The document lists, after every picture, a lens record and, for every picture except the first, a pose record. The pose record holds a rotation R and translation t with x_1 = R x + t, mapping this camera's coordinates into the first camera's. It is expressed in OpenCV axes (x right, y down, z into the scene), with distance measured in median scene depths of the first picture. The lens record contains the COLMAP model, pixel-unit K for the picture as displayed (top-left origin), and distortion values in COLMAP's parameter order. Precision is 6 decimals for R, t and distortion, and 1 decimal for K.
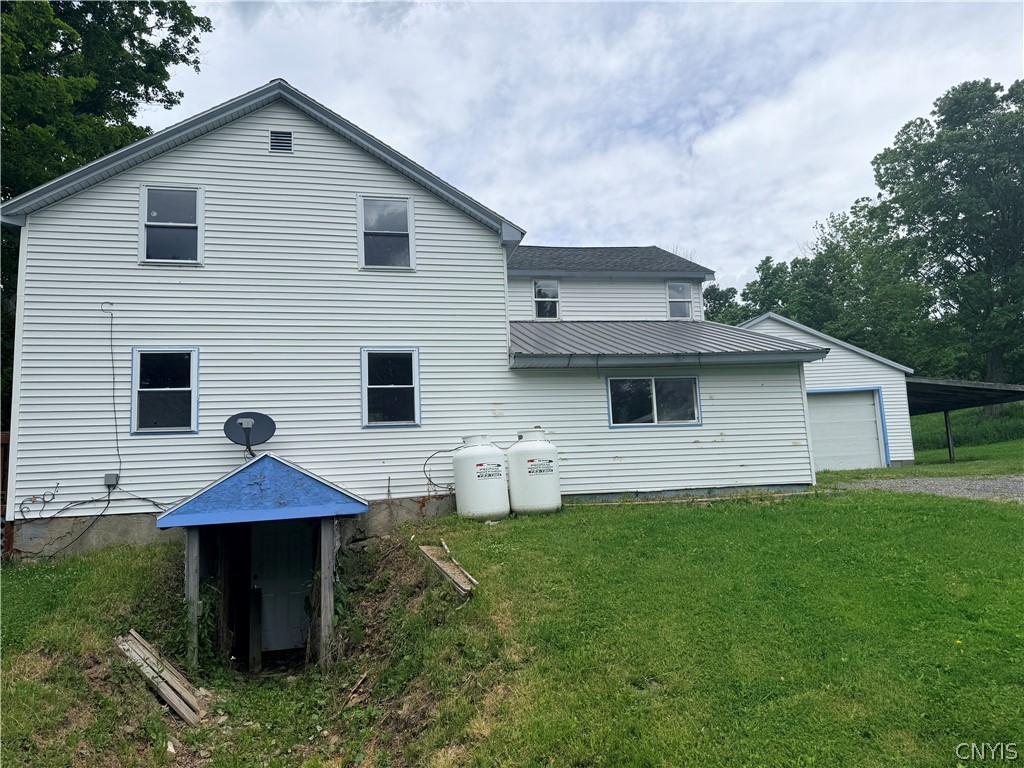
lens RADIAL K [[724.2, 0, 512.0], [0, 724.2, 384.0], [0, 0, 1]] dist [-0.004188, -0.003247]
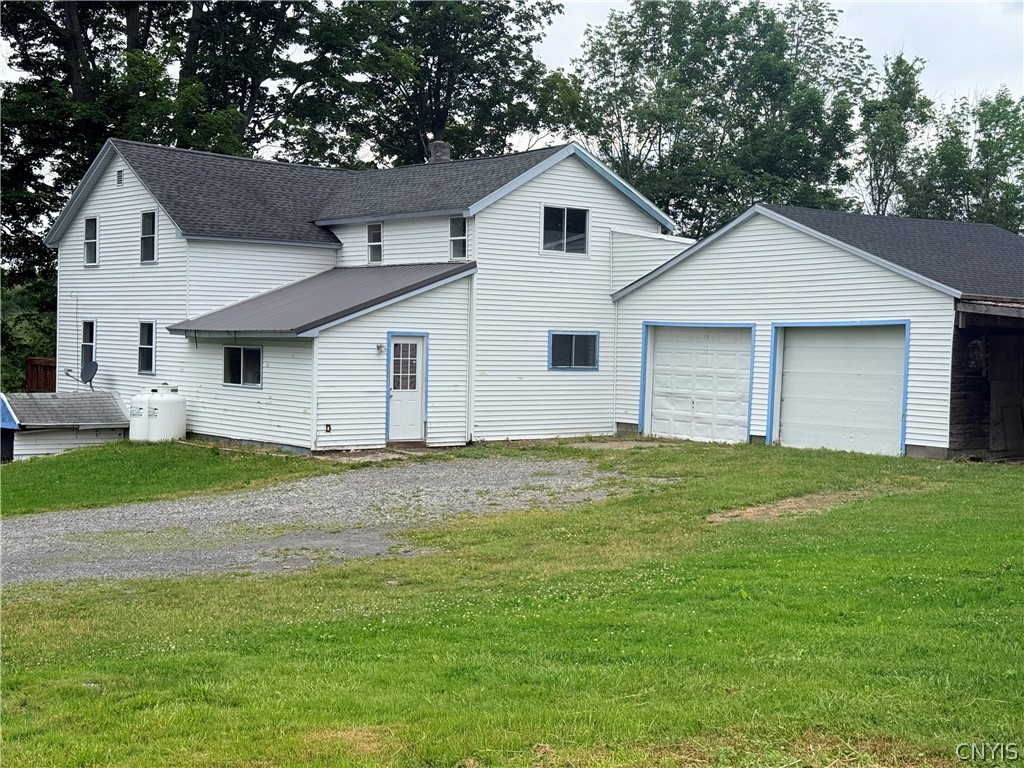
lens RADIAL K [[1476.9, 0, 512.0], [0, 1476.9, 384.0], [0, 0, 1]] dist [0.000466, -0.008636]
pose [[0.448576, 0.084119, -0.889777, 1.932038], [0.082455, 0.987420, 0.134919, -0.179953], [0.889933, -0.133888, 0.435997, 0.234609]]
